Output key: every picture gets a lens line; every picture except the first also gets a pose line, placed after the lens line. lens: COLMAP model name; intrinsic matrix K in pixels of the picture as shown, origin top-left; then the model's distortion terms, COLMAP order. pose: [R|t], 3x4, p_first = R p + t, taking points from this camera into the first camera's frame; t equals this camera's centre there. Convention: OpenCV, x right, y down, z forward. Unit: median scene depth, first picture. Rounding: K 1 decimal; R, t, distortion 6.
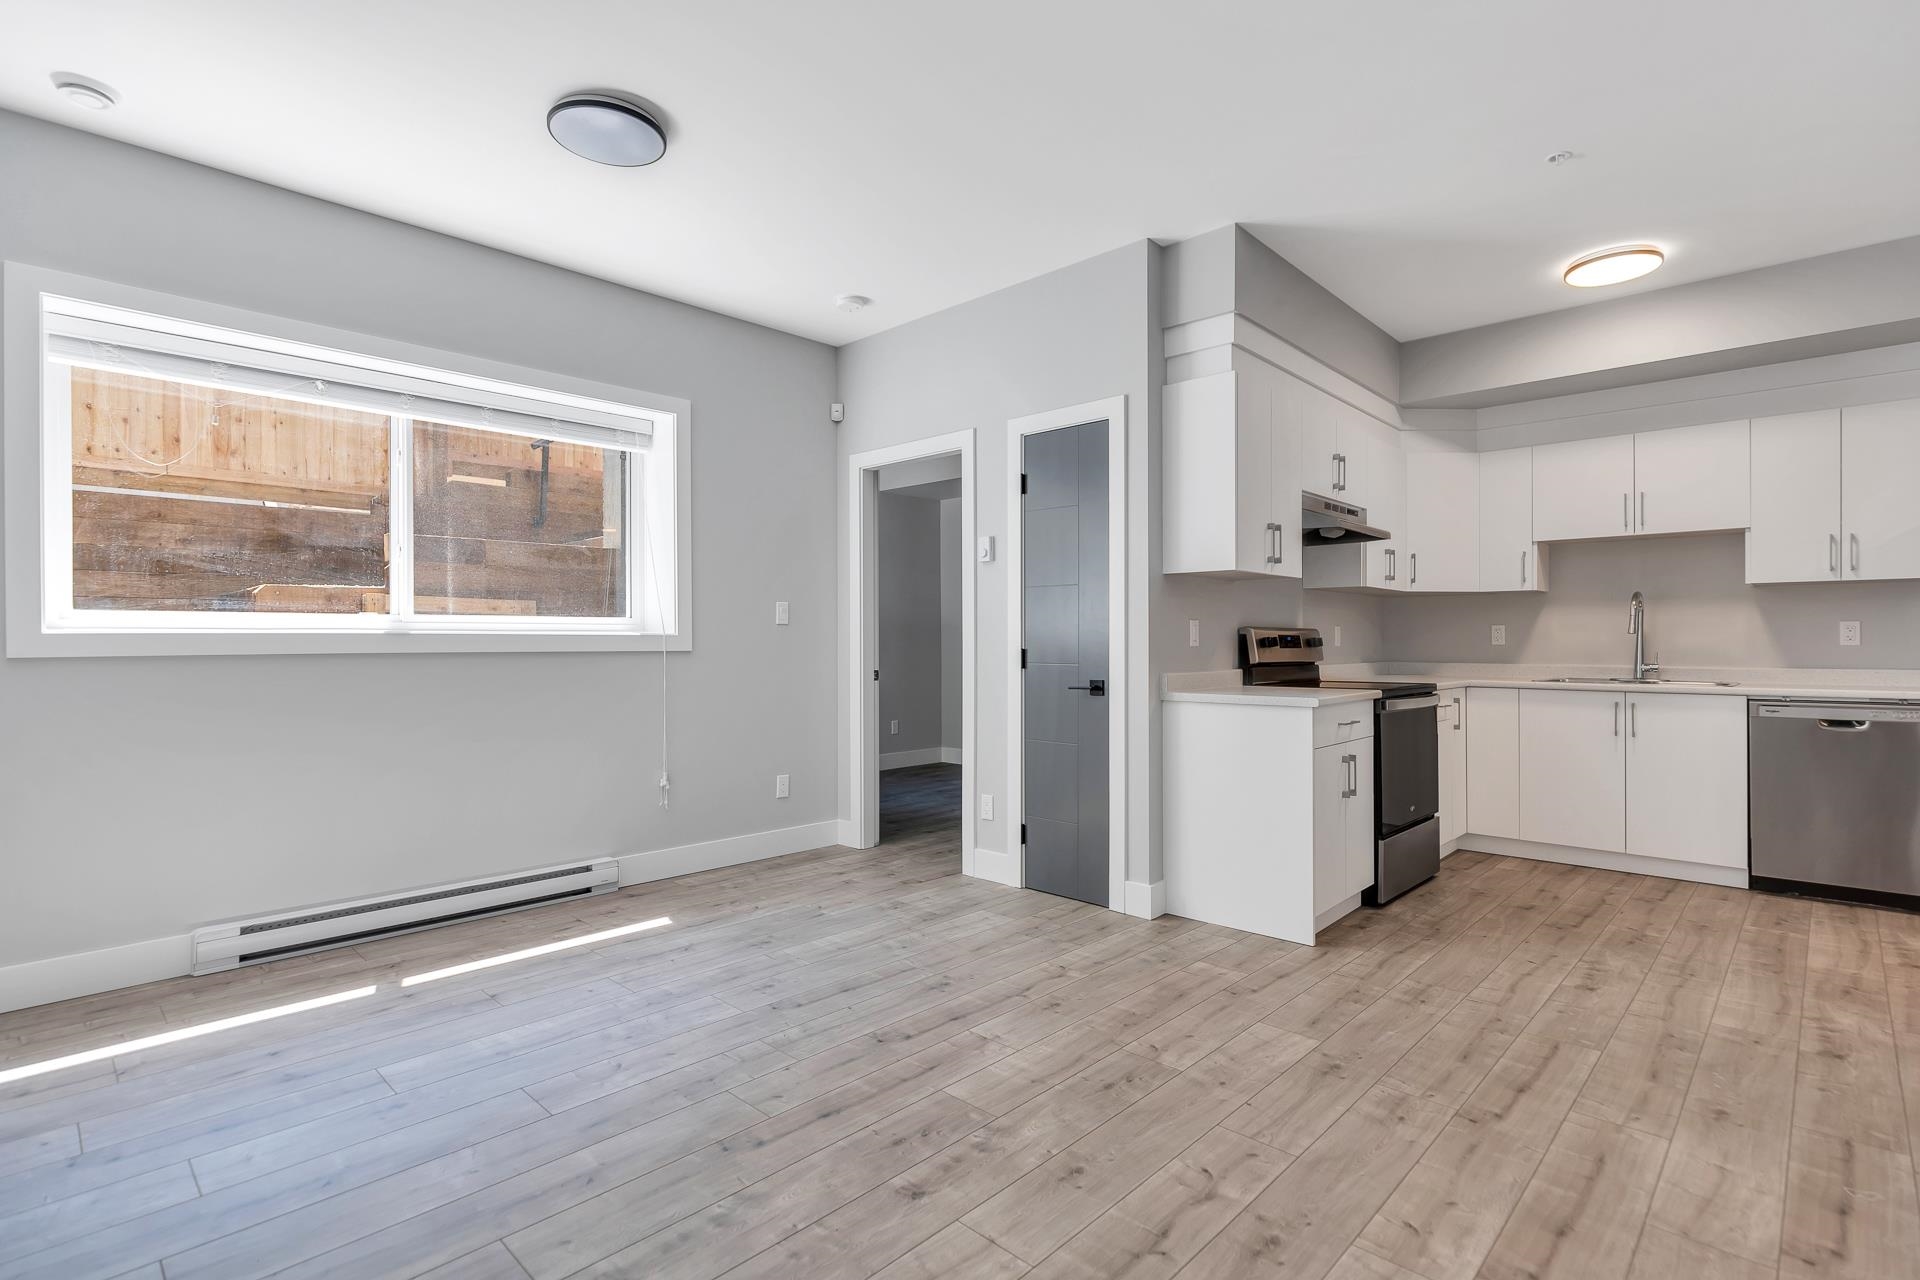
lens RADIAL K [[918.5, 0, 960.0], [0, 918.5, 633.7], [0, 0, 1]] dist [0.000857, -0.000935]
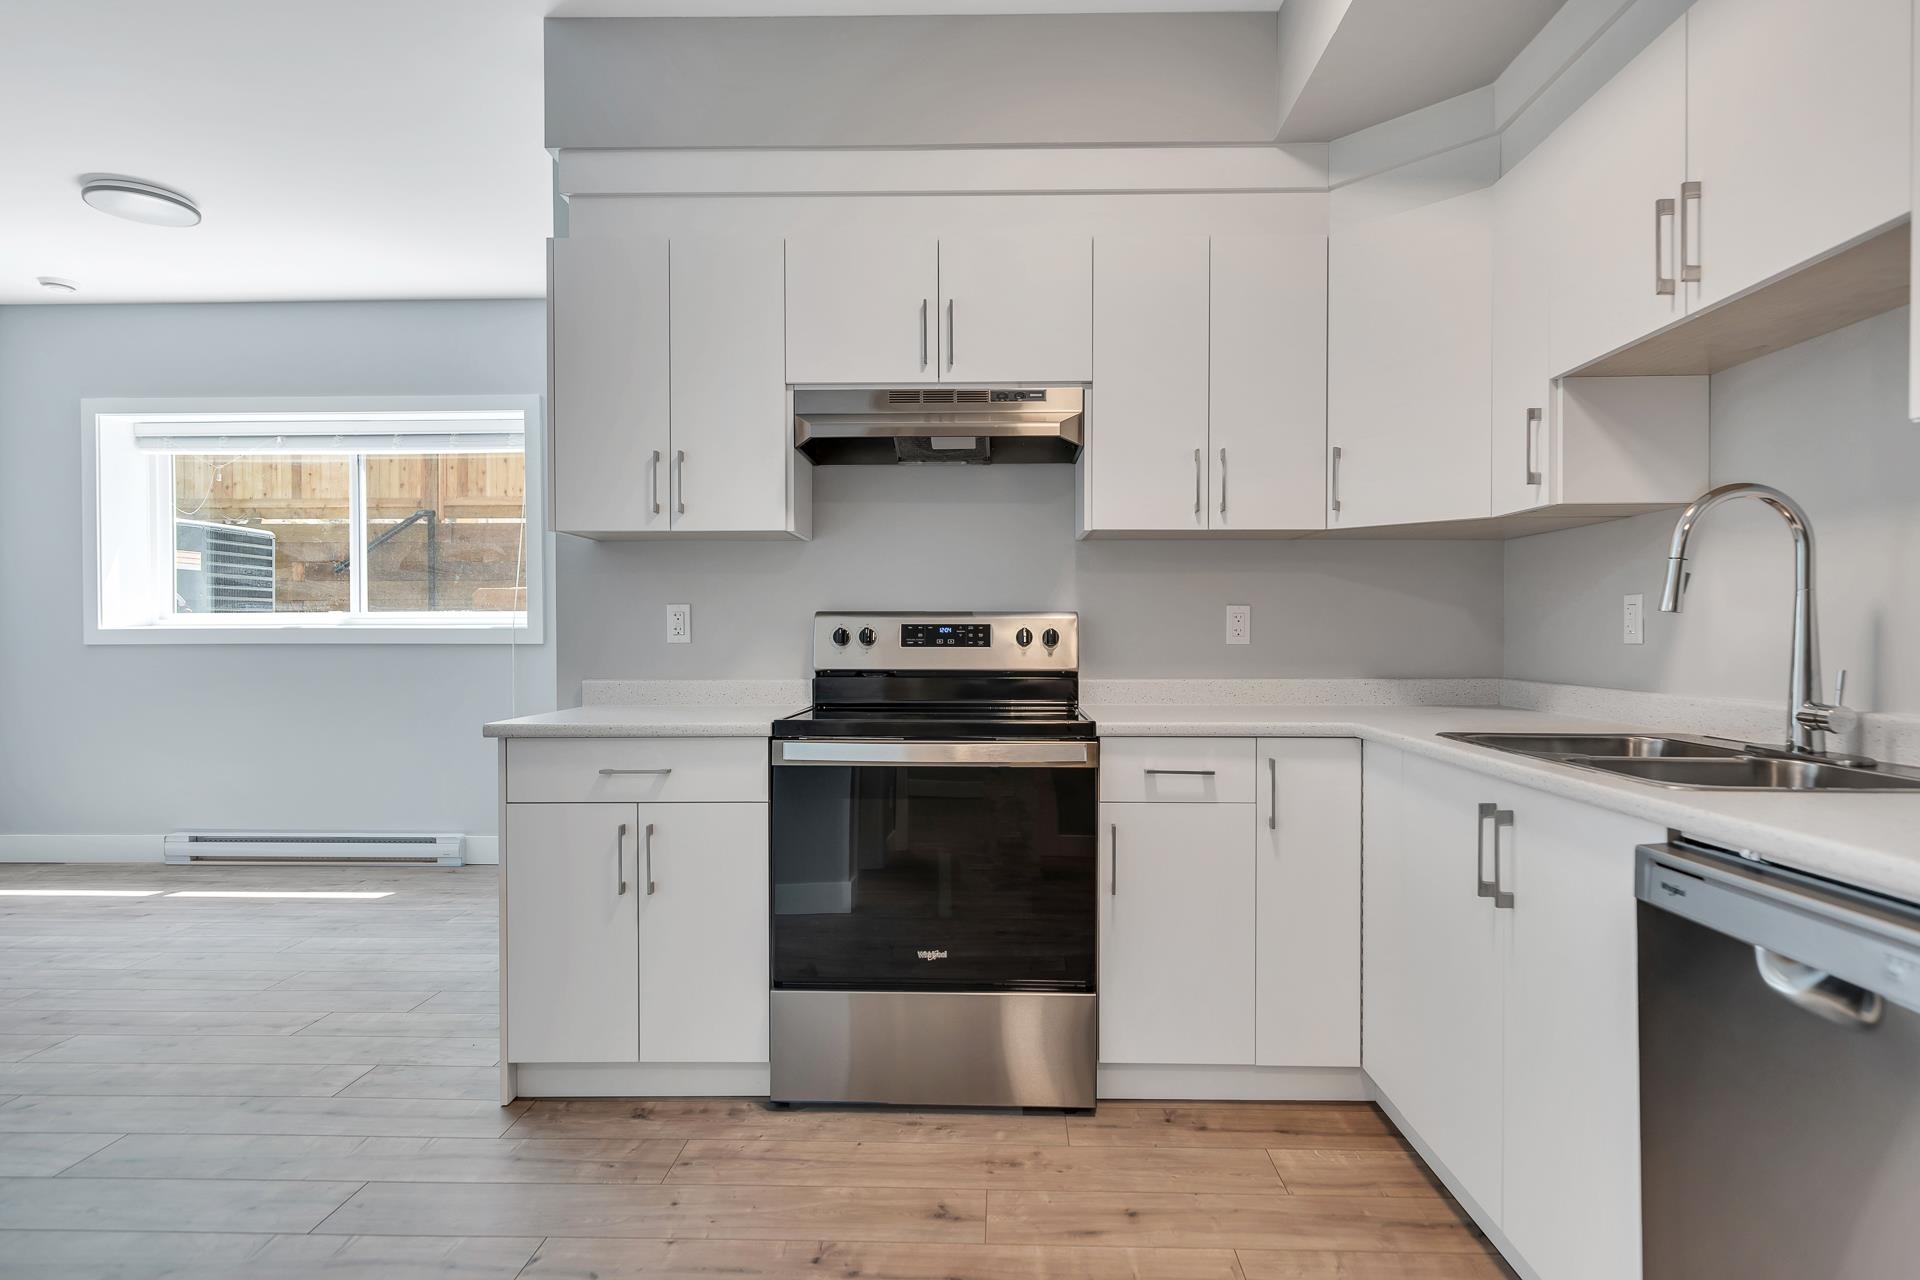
lens RADIAL K [[1071.9, 0, 977.2], [0, 1071.9, 639.5], [0, 0, 1]] dist [0.000470, 0.002174]
pose [[0.668173, 0.004904, -0.743990, 1.136324], [0.007967, 0.999874, 0.013746, 0.002691], [0.743963, -0.015112, 0.668050, 0.726051]]
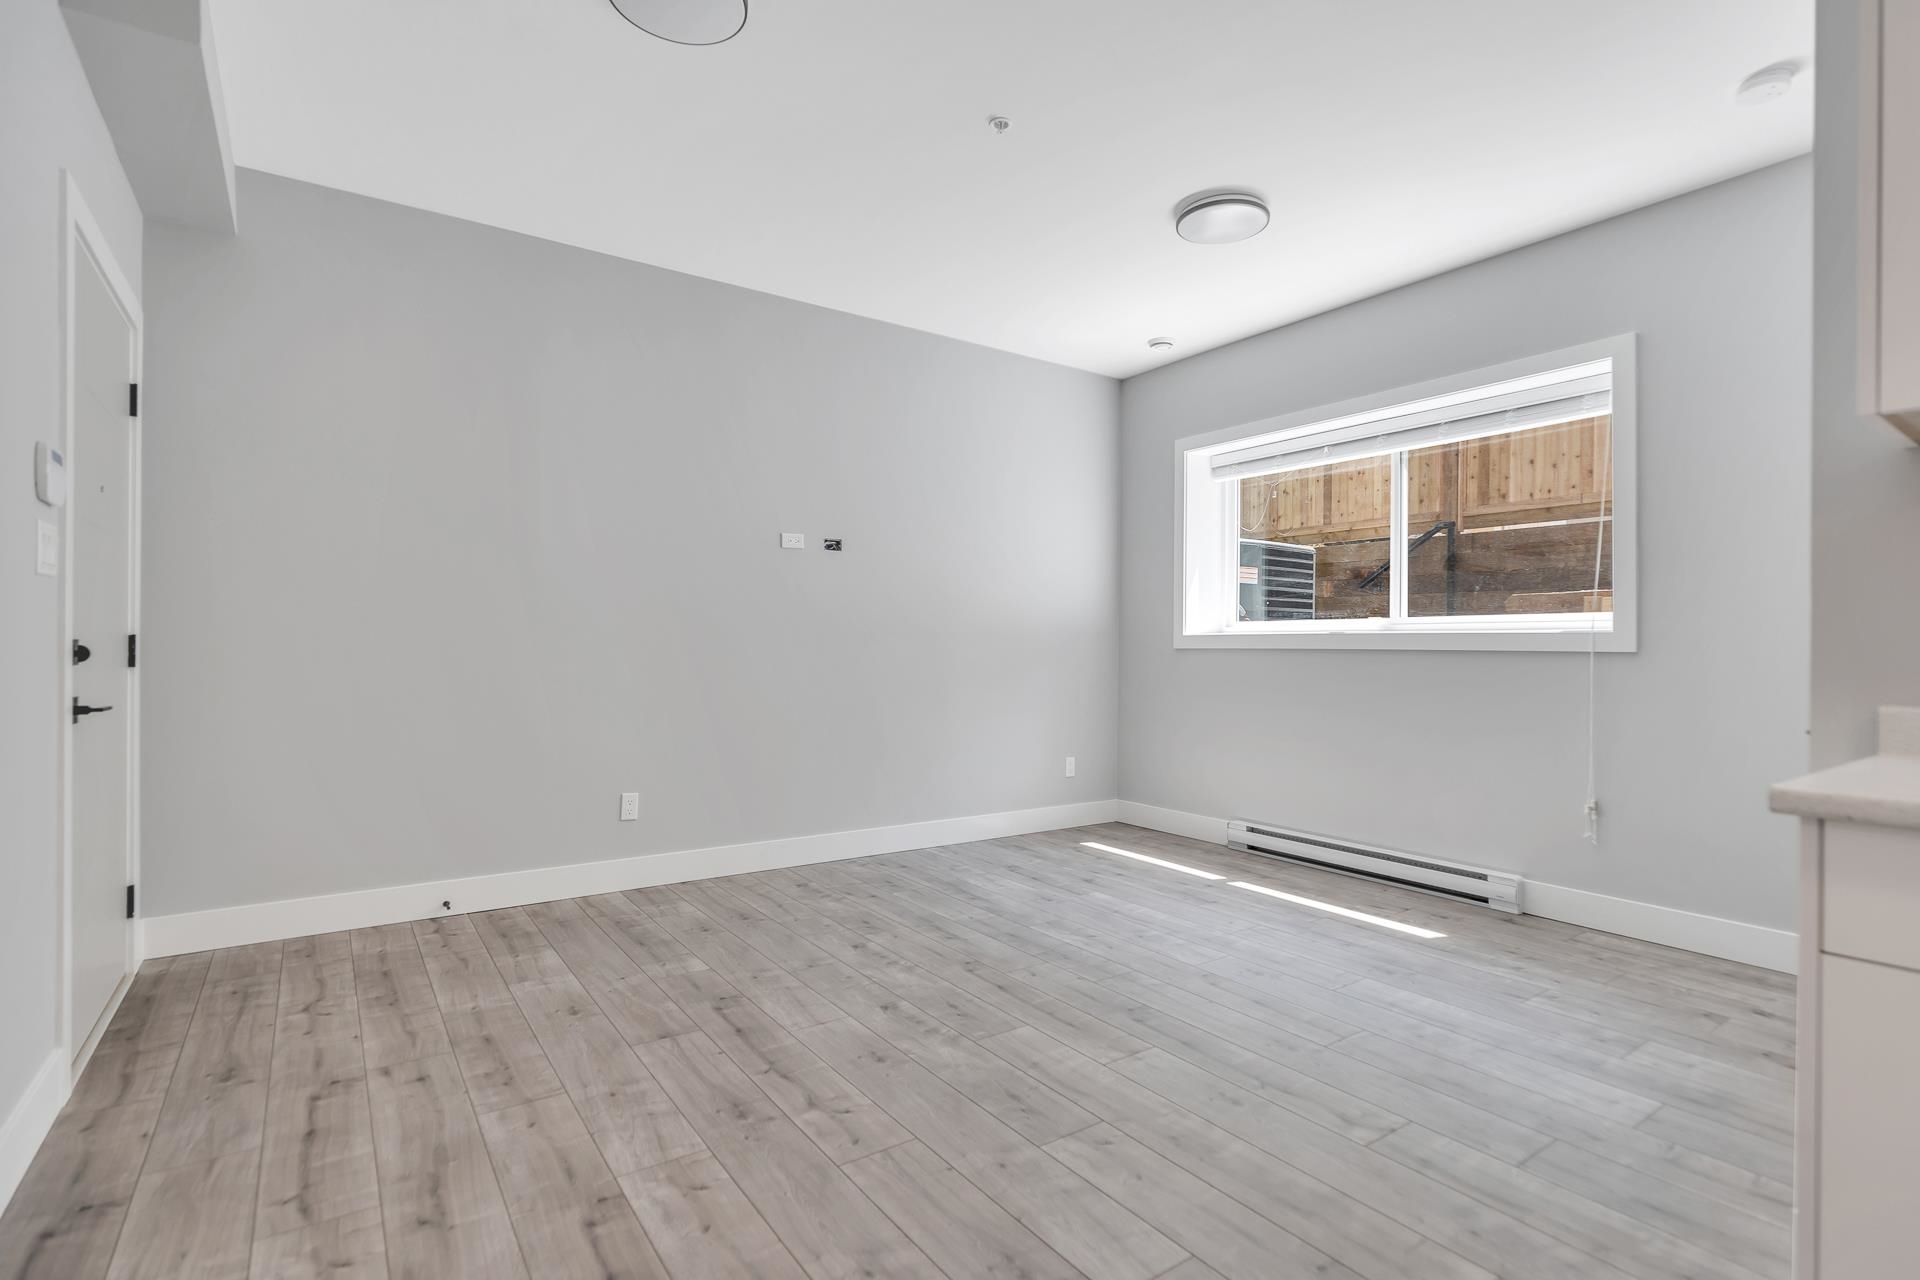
lens RADIAL K [[918.5, 0, 970.7], [0, 918.5, 643.5], [0, 0, 1]] dist [0.000857, -0.000935]
pose [[-0.185746, -0.004566, -0.982587, 0.732060], [-0.001342, 0.999989, -0.004393, 0.020044], [0.982597, 0.000503, -0.185750, 0.752119]]
